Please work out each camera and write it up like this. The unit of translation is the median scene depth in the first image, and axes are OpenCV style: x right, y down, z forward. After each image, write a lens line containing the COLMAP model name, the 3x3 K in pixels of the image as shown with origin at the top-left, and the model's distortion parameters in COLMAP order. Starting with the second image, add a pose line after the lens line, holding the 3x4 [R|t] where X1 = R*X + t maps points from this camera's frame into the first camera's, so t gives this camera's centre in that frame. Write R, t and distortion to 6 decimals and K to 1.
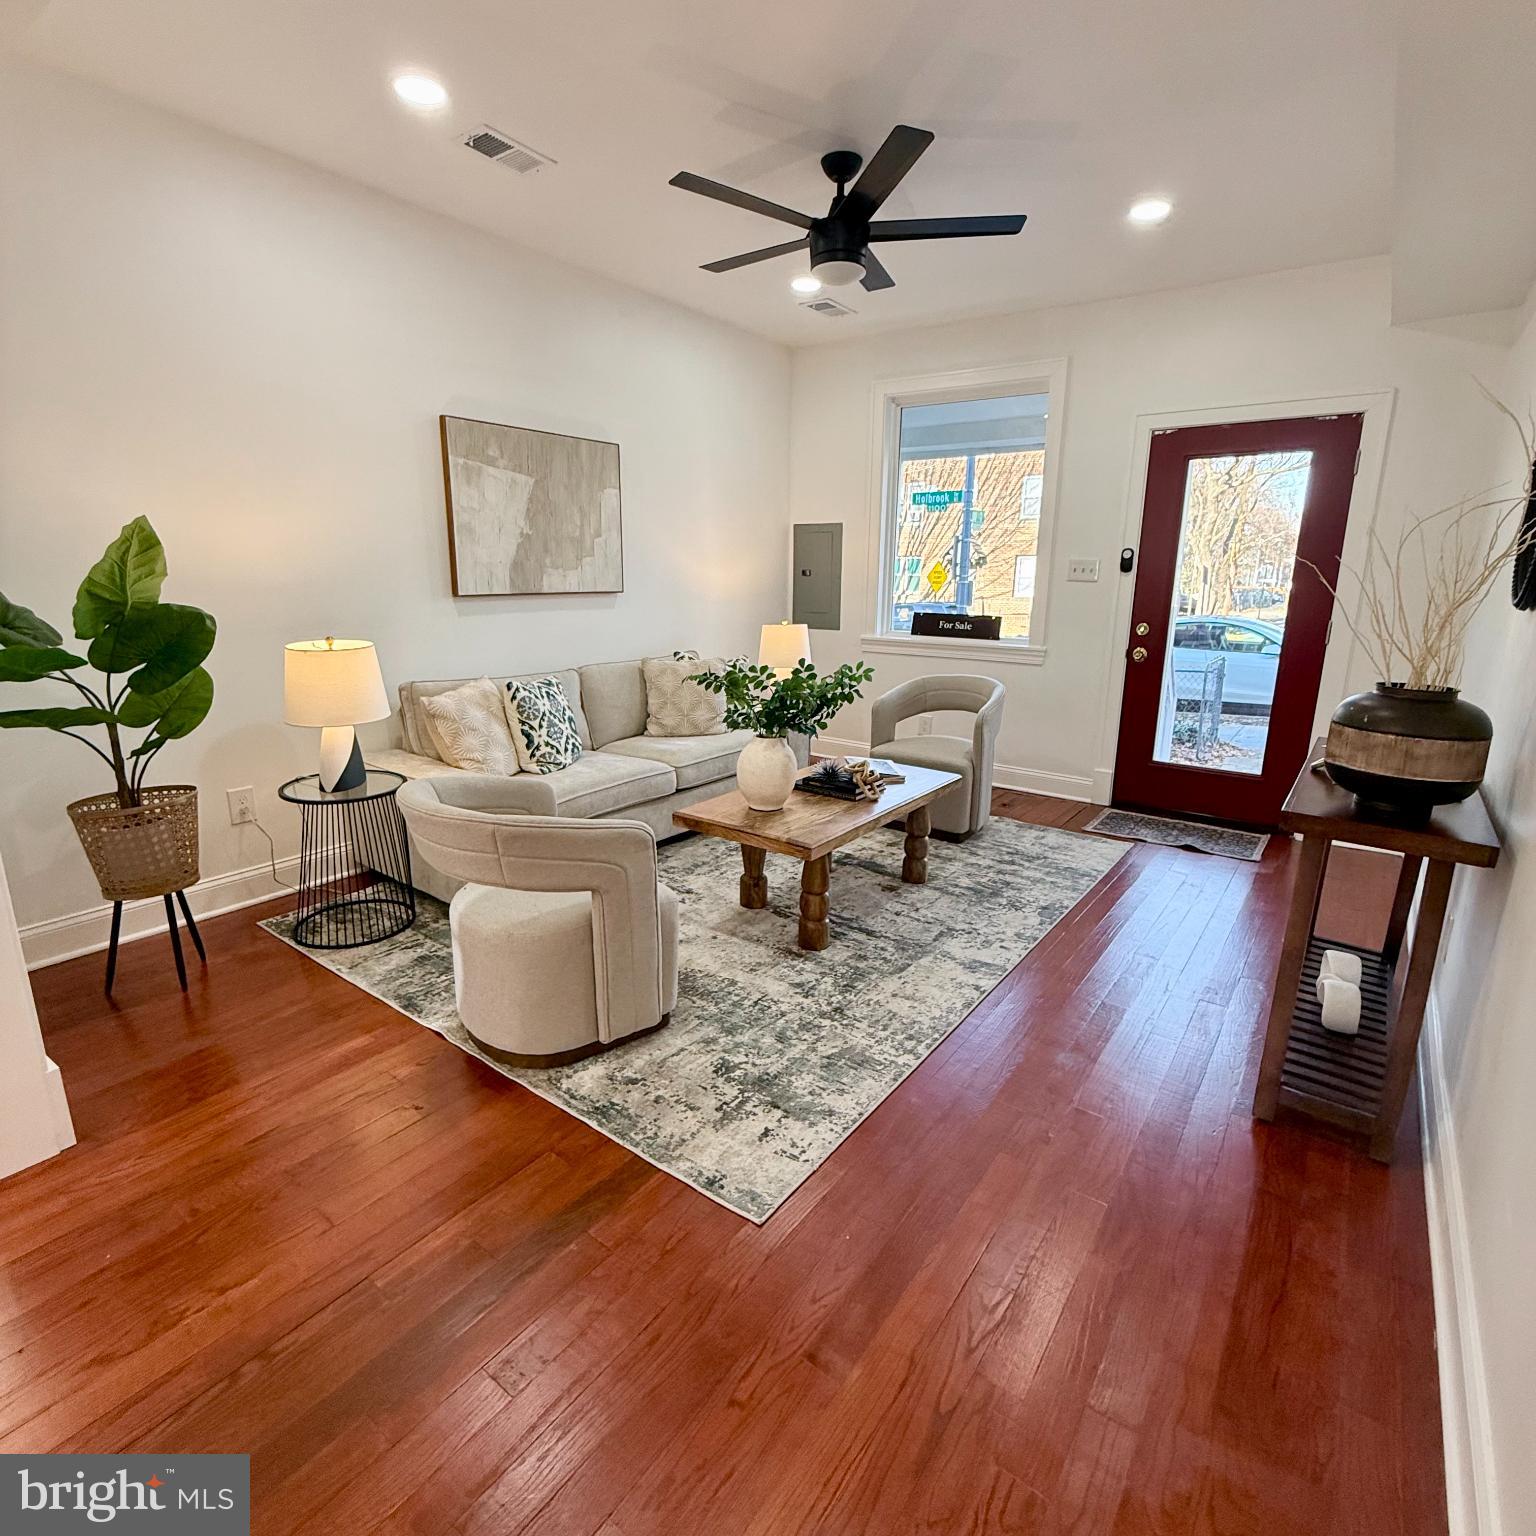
lens RADIAL K [[812.7, 0, 764.8], [0, 812.7, 765.9], [0, 0, 1]] dist [0.001859, 0.000219]
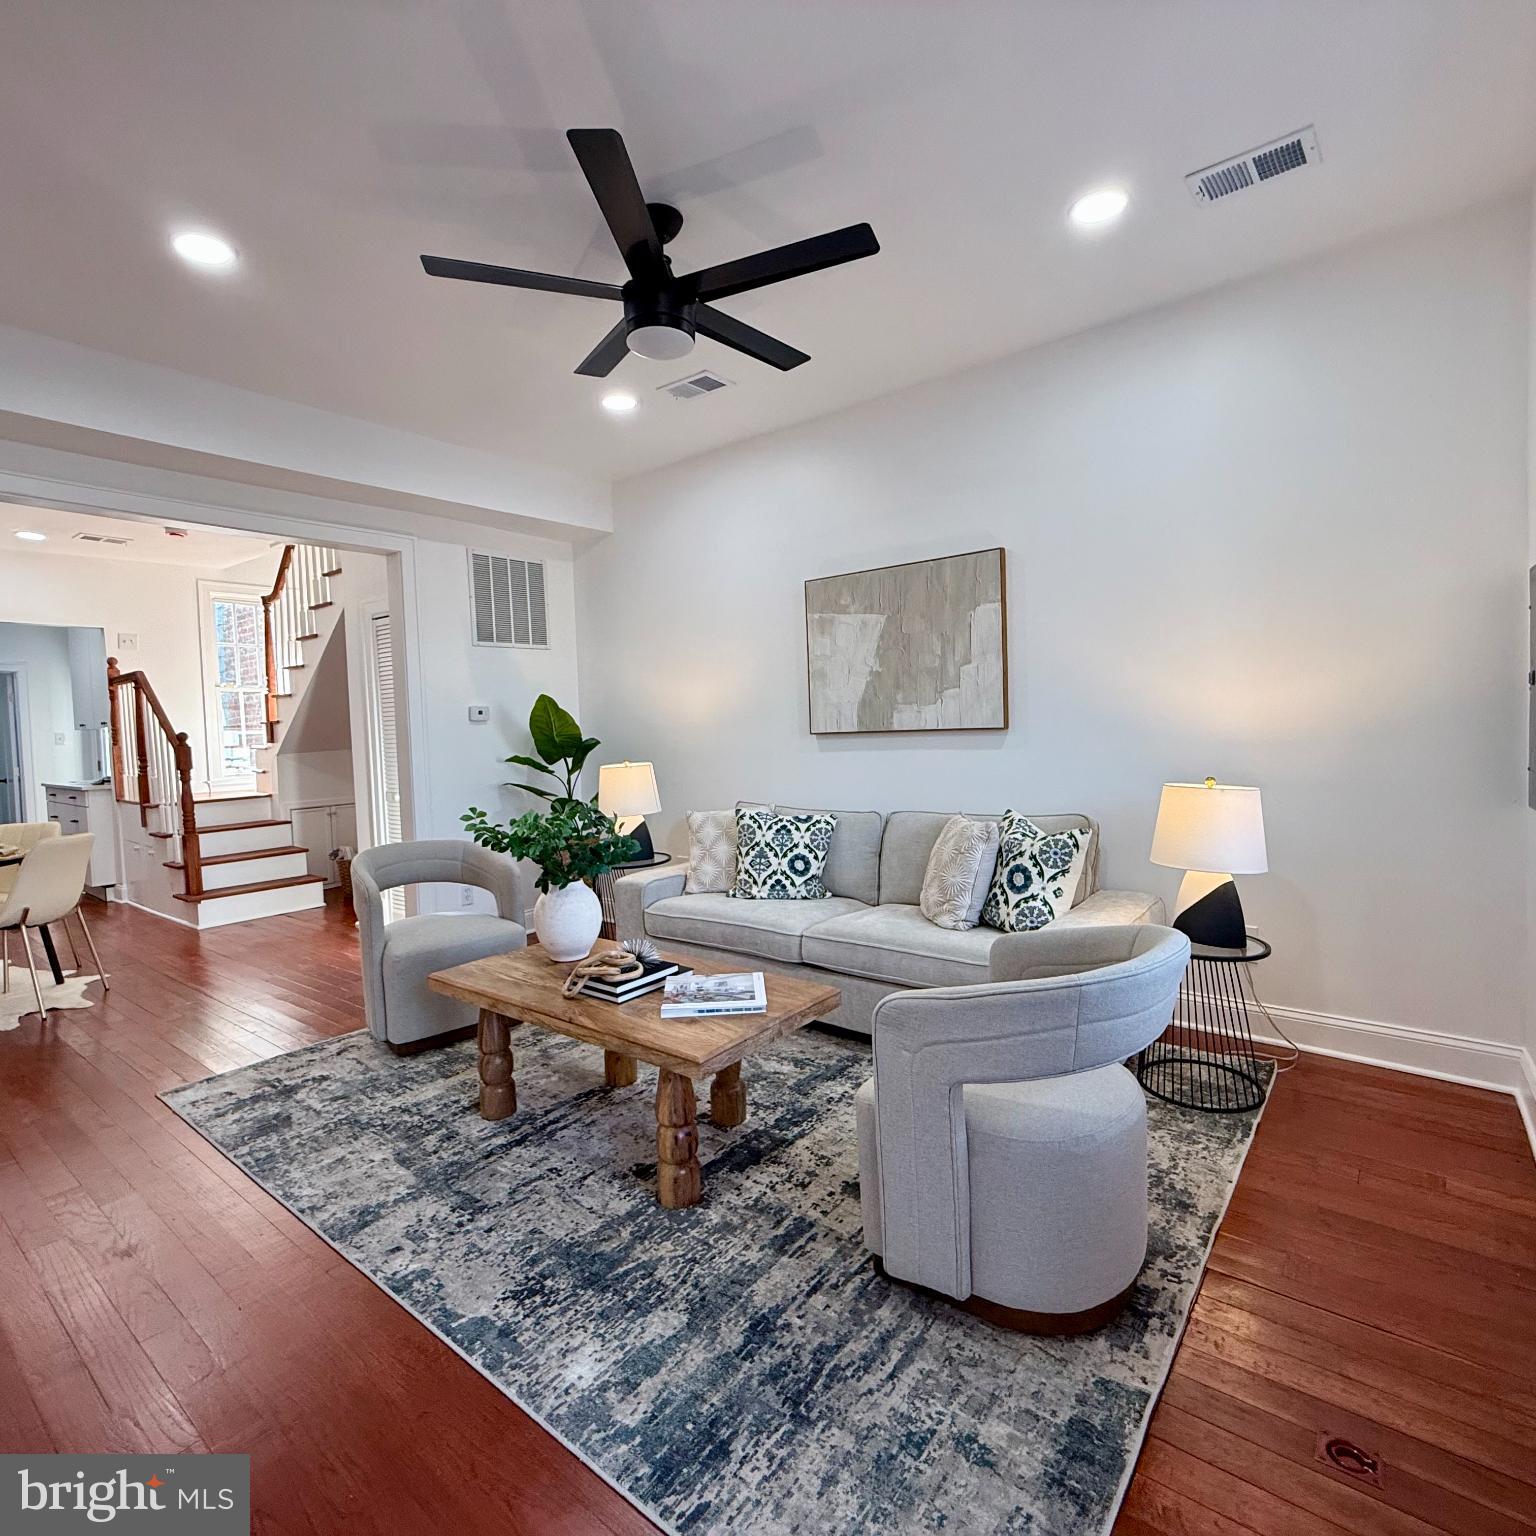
lens RADIAL K [[812.7, 0, 764.8], [0, 812.7, 765.9], [0, 0, 1]] dist [0.001859, 0.000219]
pose [[-0.030957, 0.039425, -0.998743, 0.727764], [-0.205511, 0.977622, 0.044961, -0.199684], [0.978165, 0.206644, -0.022162, 0.956801]]
